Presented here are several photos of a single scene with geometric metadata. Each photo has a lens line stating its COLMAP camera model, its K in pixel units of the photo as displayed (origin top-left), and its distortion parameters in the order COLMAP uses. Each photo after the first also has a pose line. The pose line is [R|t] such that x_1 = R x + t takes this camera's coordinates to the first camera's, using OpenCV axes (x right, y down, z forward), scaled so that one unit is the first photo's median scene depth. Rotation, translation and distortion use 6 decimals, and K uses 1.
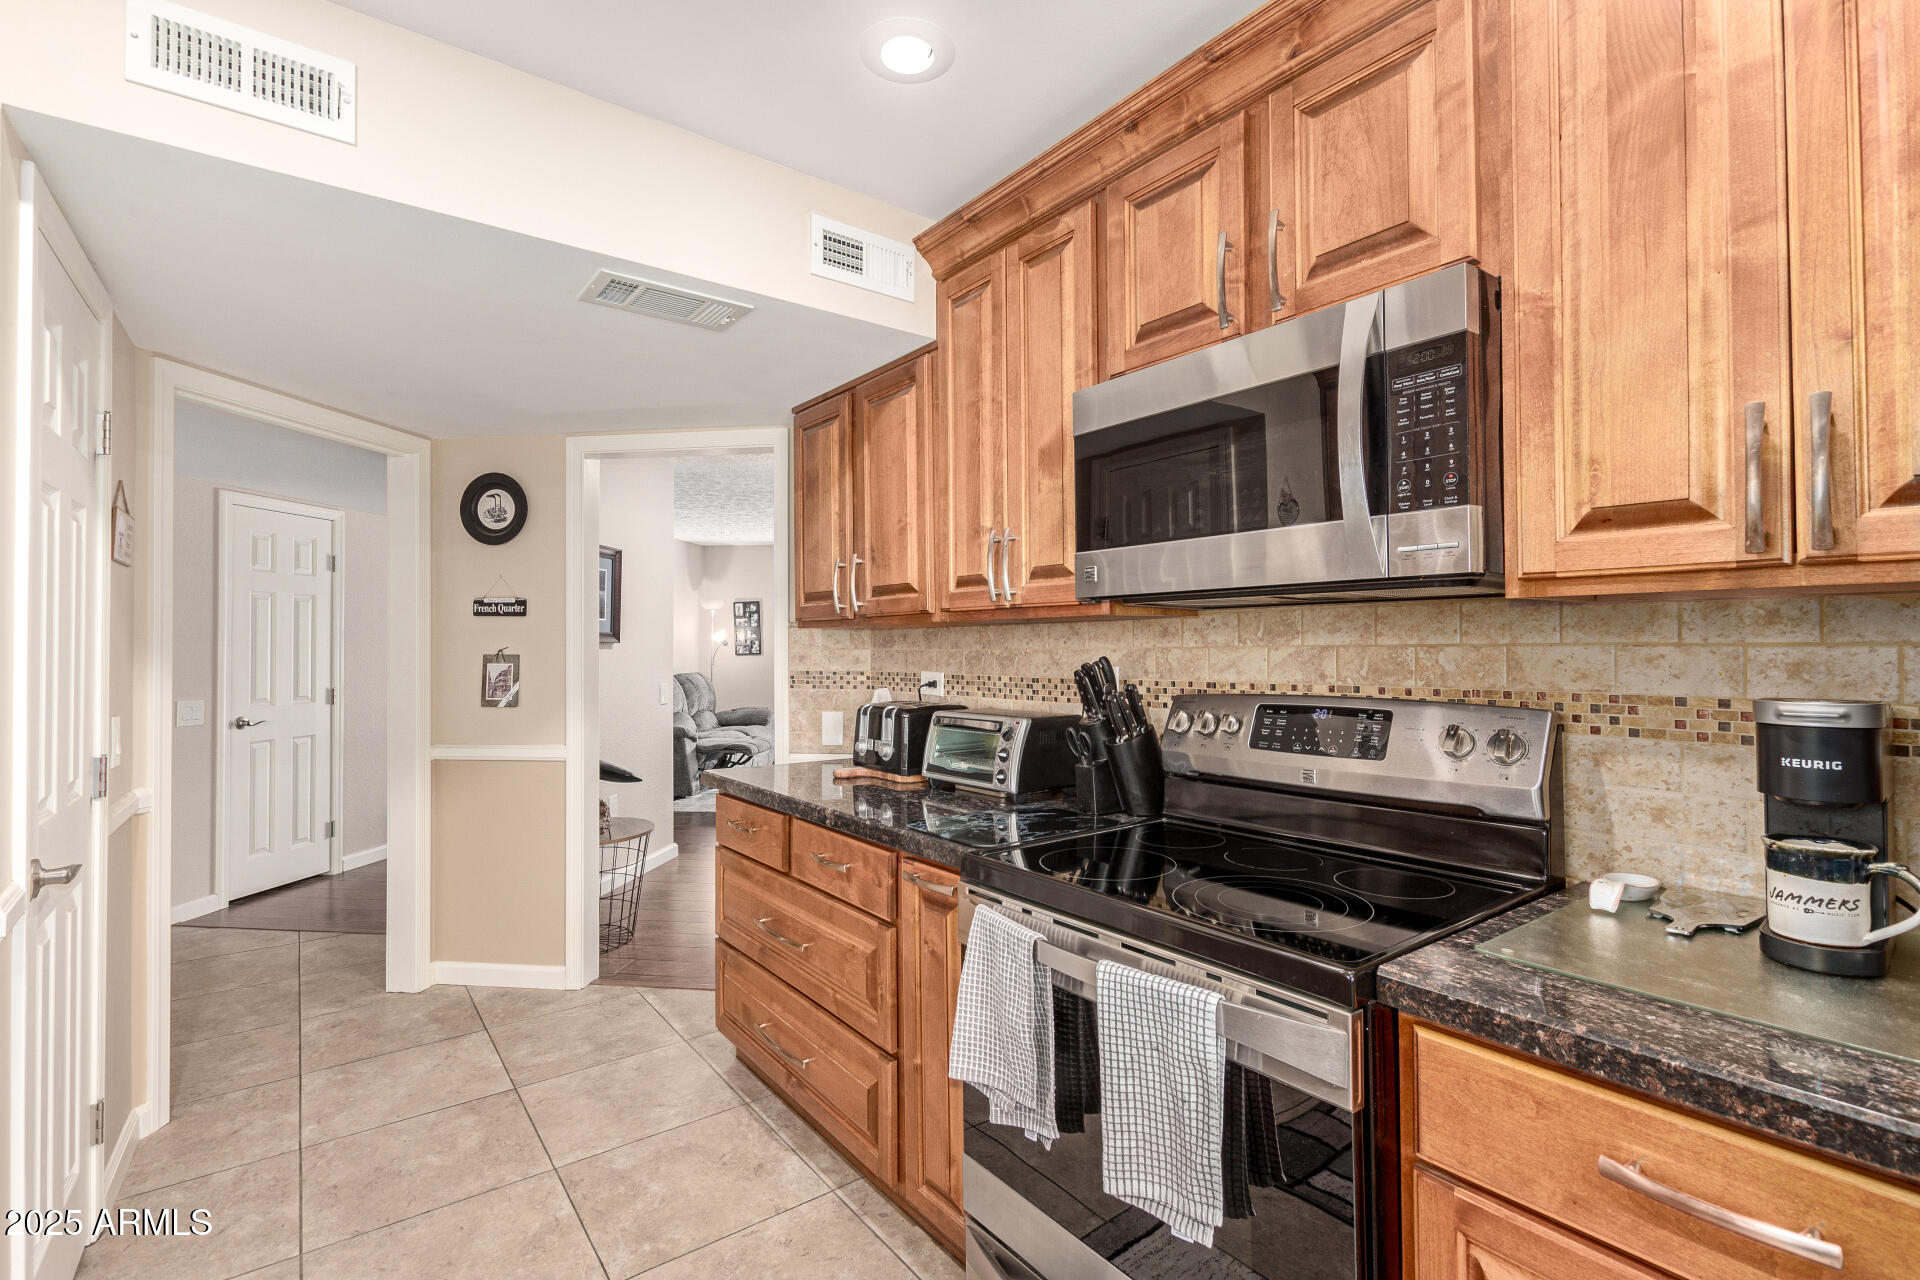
lens RADIAL K [[870.8, 0, 962.2], [0, 870.8, 632.4], [0, 0, 1]] dist [0.005234, -0.003959]
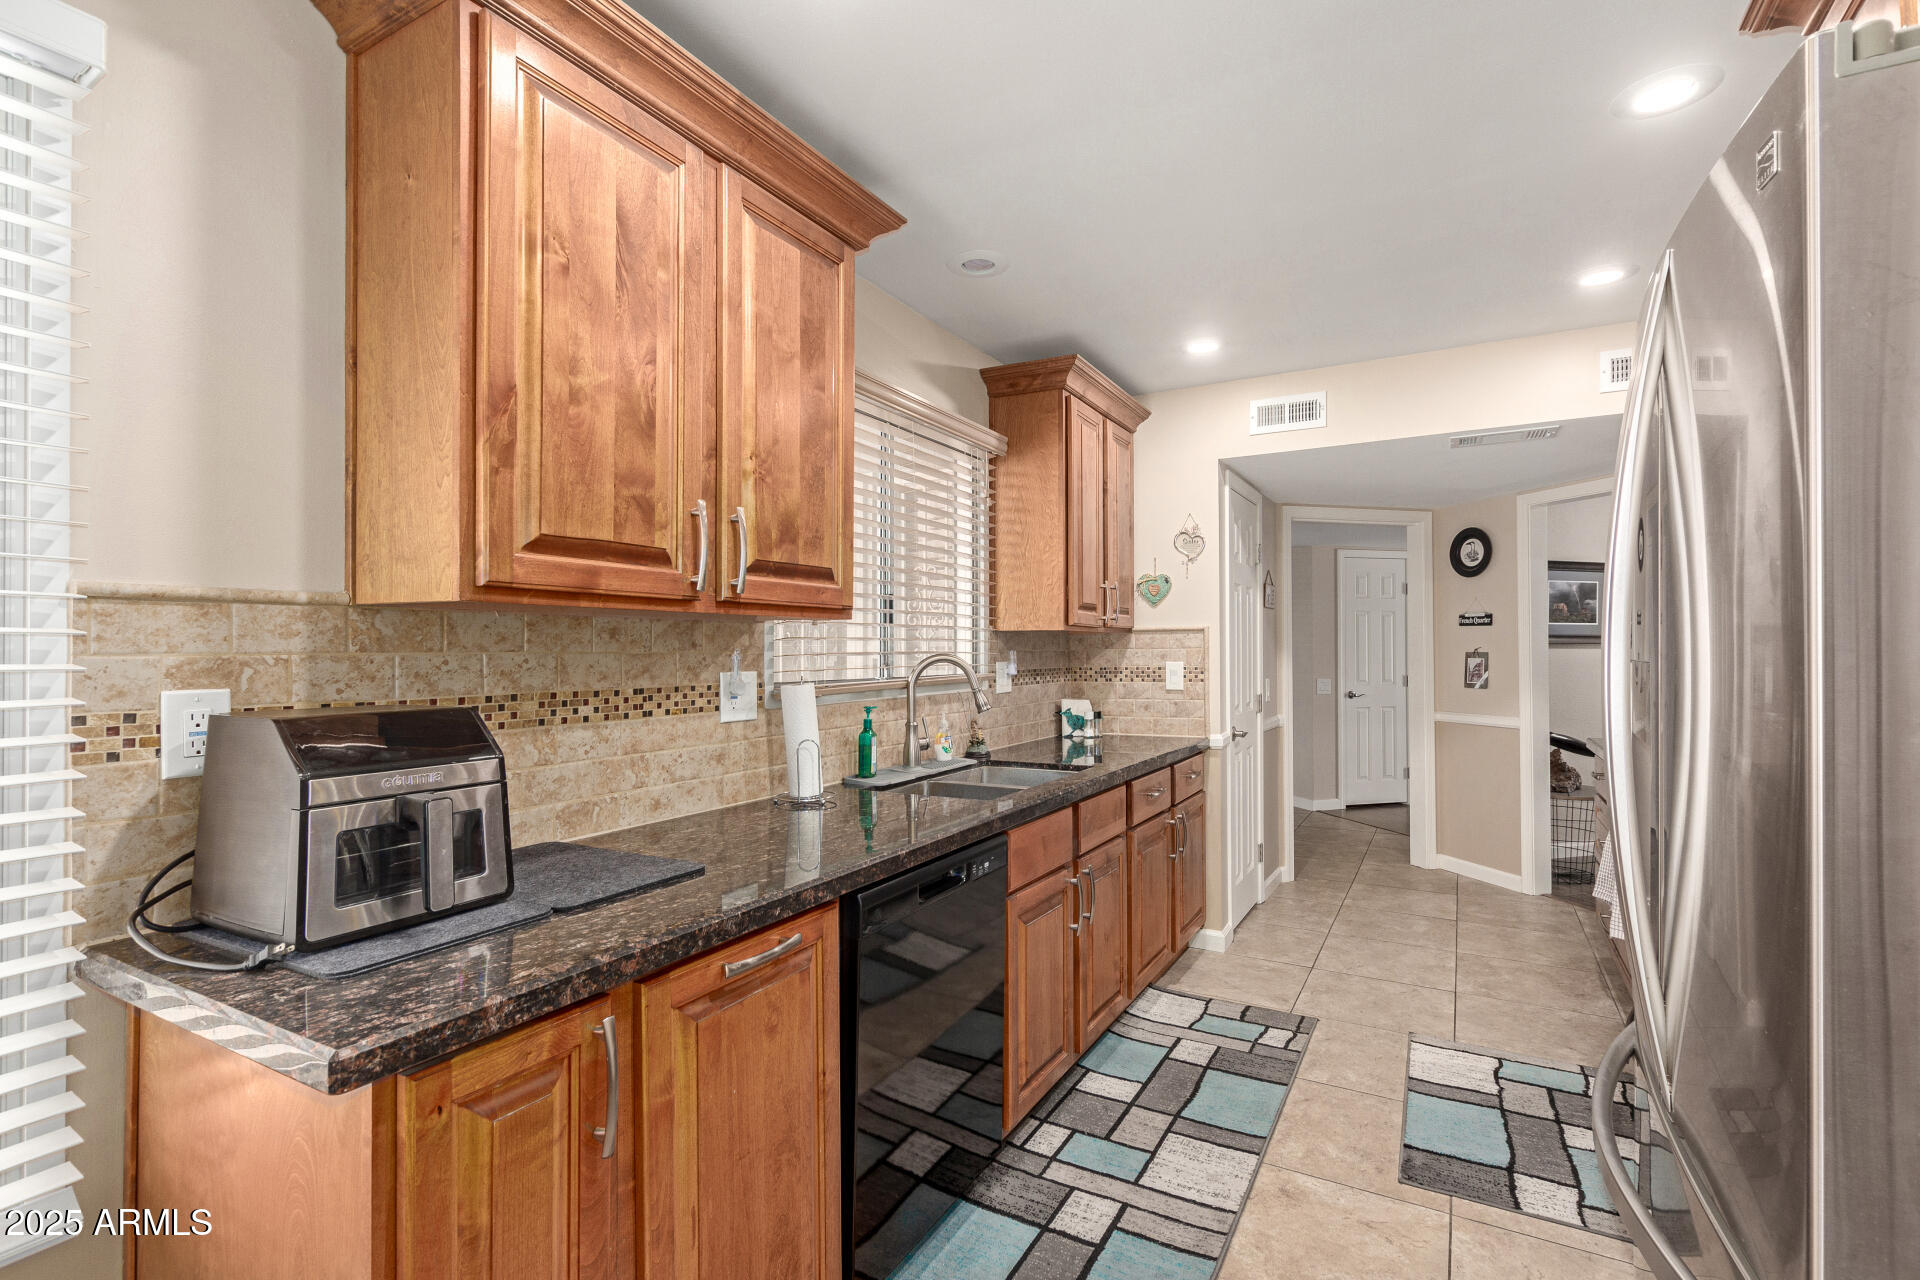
lens RADIAL K [[870.8, 0, 964.4], [0, 870.8, 640.8], [0, 0, 1]] dist [0.005234, -0.003959]
pose [[0.393409, -0.005547, -0.919347, 0.472534], [0.014160, 0.999900, 0.000026, -0.005734], [0.919255, -0.013028, 0.393448, -0.356797]]
